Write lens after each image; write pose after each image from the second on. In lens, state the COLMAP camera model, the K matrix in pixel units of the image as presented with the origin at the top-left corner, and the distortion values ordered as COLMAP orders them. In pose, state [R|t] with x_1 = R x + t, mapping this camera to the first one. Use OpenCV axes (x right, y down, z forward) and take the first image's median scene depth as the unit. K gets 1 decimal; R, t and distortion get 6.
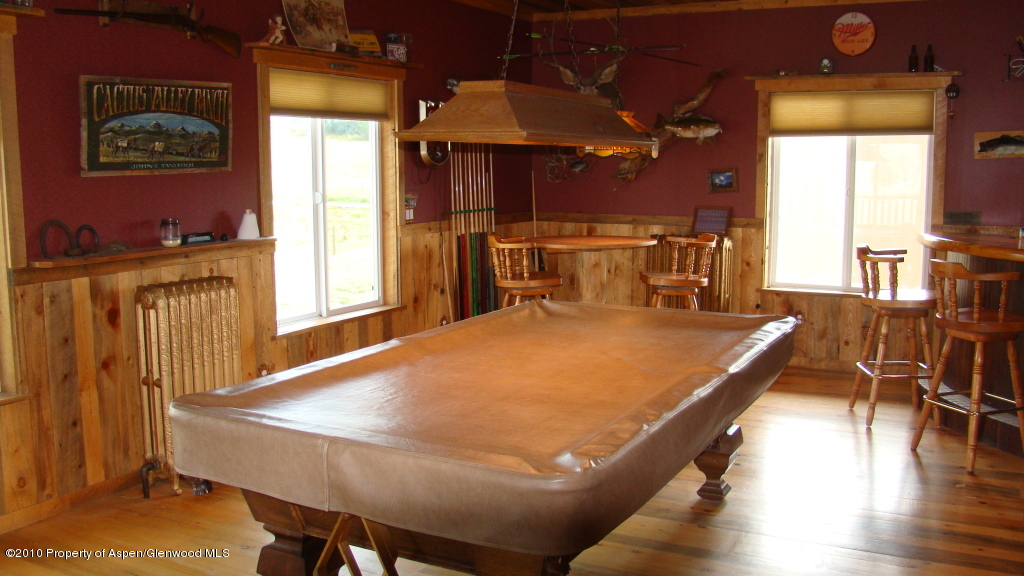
lens RADIAL K [[947.7, 0, 512.0], [0, 947.7, 288.0], [0, 0, 1]] dist [-0.189037, 0.146002]
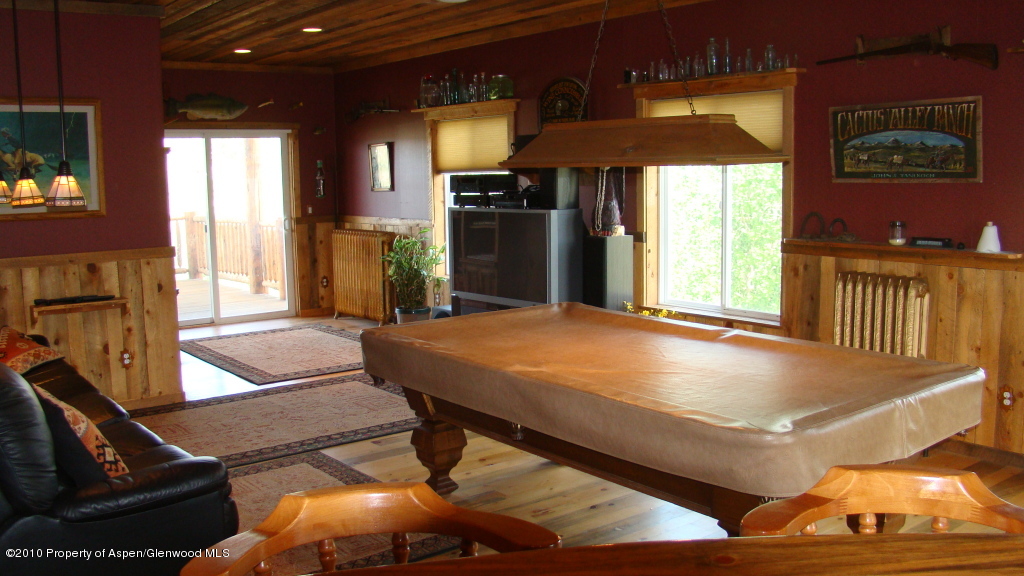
lens RADIAL K [[947.7, 0, 512.0], [0, 947.7, 288.0], [0, 0, 1]] dist [-0.189037, 0.146002]
pose [[-0.404416, 0.138718, -0.903994, 0.893288], [-0.088786, 0.977807, 0.189765, -0.170523], [0.910255, 0.157006, -0.383124, 1.021157]]
